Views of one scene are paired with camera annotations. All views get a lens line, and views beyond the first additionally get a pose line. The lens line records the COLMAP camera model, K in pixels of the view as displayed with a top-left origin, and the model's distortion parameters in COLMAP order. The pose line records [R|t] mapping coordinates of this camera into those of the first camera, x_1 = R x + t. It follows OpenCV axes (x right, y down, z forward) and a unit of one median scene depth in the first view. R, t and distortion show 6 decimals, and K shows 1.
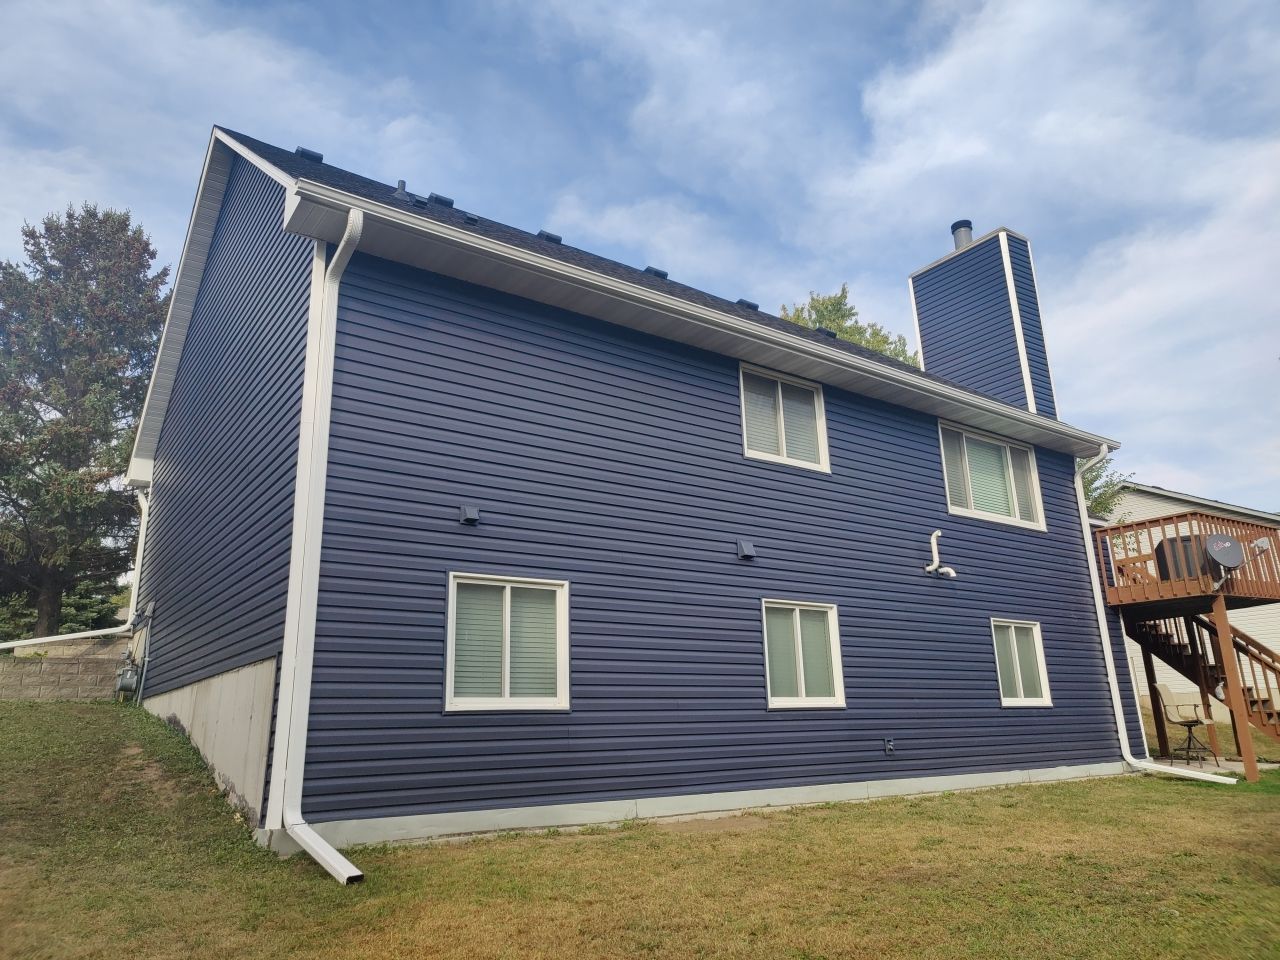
lens RADIAL K [[887.6, 0, 640.5], [0, 887.6, 481.4], [0, 0, 1]] dist [0.069010, -0.077756]
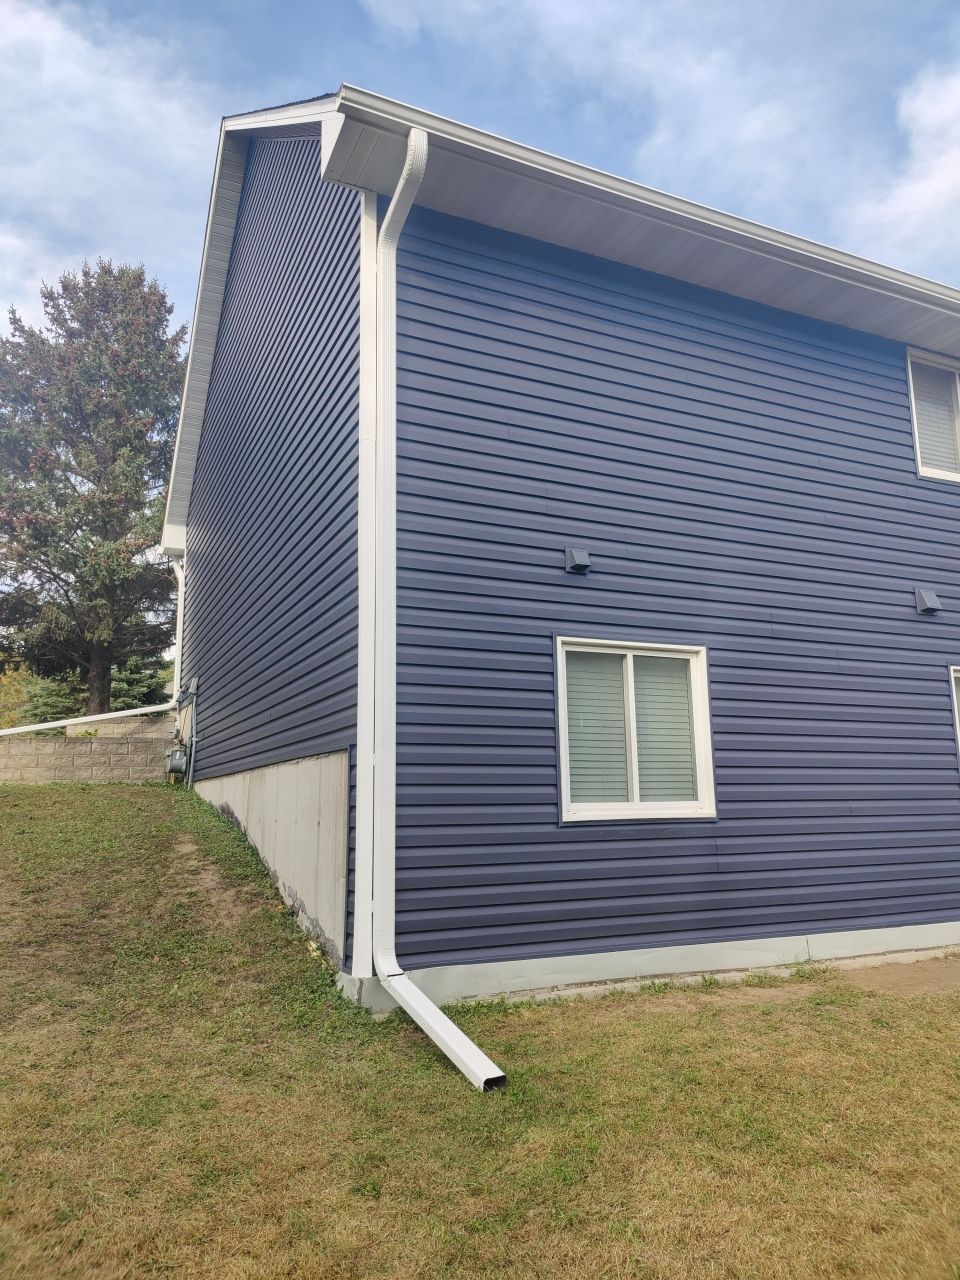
lens RADIAL K [[894.4, 0, 480.0], [0, 894.4, 640.0], [0, 0, 1]] dist [0.048494, -0.044978]
pose [[0.982363, -0.019956, -0.185915, -0.126535], [0.038394, 0.994630, 0.096107, 0.027490], [0.182999, -0.101550, 0.977854, 0.235872]]
